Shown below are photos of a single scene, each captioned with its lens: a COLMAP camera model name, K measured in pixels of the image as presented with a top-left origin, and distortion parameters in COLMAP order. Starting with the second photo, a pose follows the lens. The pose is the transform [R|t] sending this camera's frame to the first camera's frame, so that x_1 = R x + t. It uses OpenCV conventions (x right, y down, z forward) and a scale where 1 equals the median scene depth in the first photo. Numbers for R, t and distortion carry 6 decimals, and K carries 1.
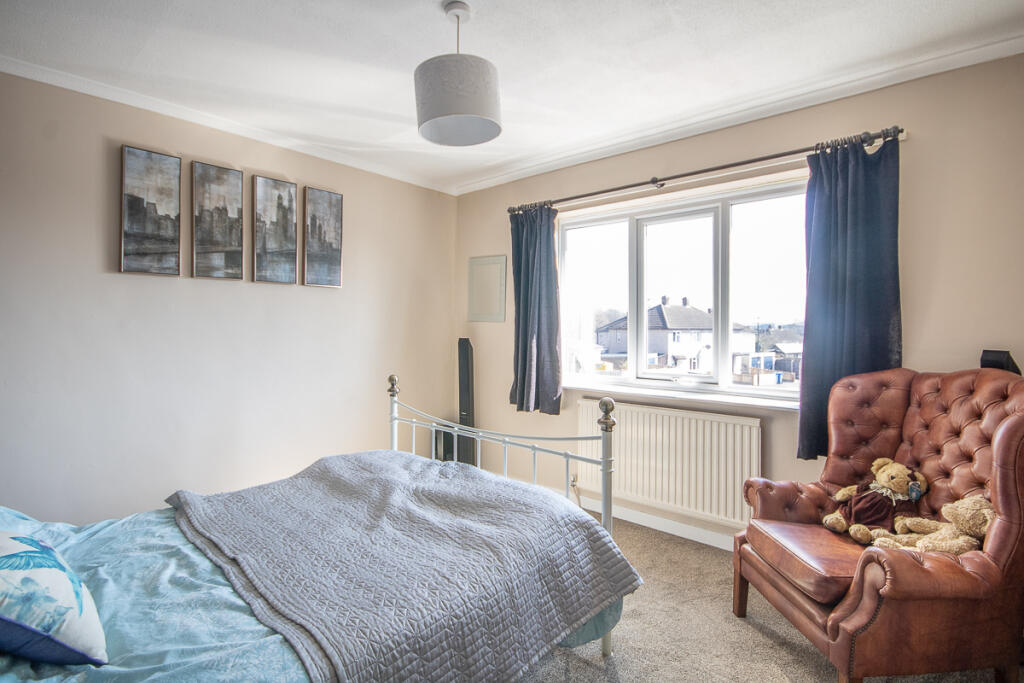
lens RADIAL K [[494.6, 0, 513.5], [0, 494.6, 334.7], [0, 0, 1]] dist [0.000092, -0.000919]
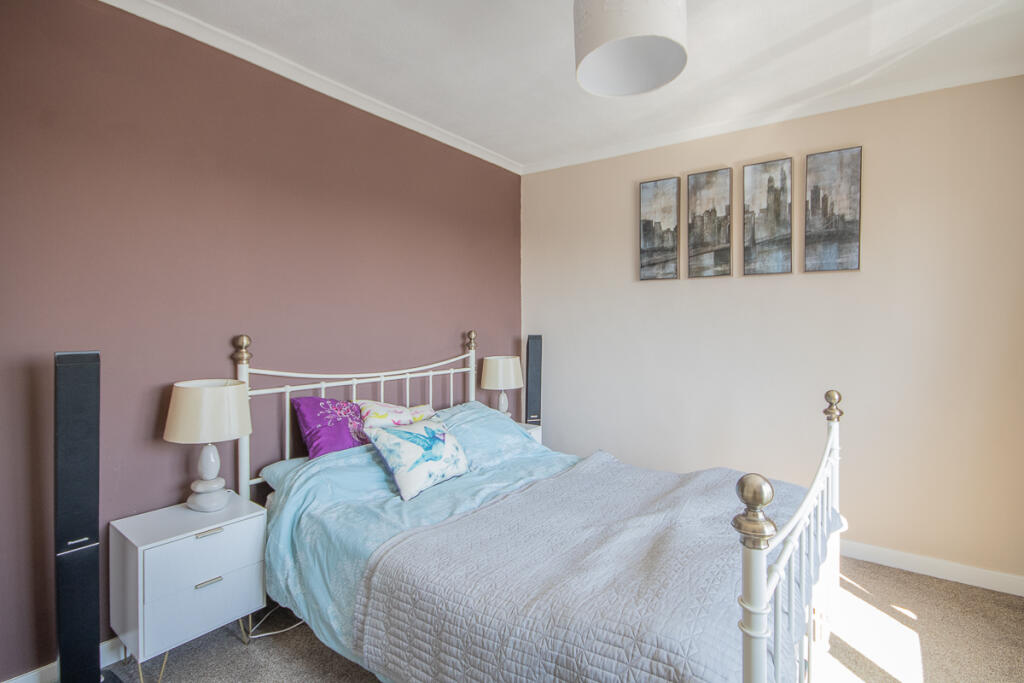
lens RADIAL K [[494.6, 0, 514.0], [0, 494.6, 331.1], [0, 0, 1]] dist [0.000092, -0.000919]
pose [[0.082708, 0.017381, -0.996422, 0.428268], [-0.015890, 0.999744, 0.016120, -0.008065], [0.996447, 0.014500, 0.082963, 0.493967]]
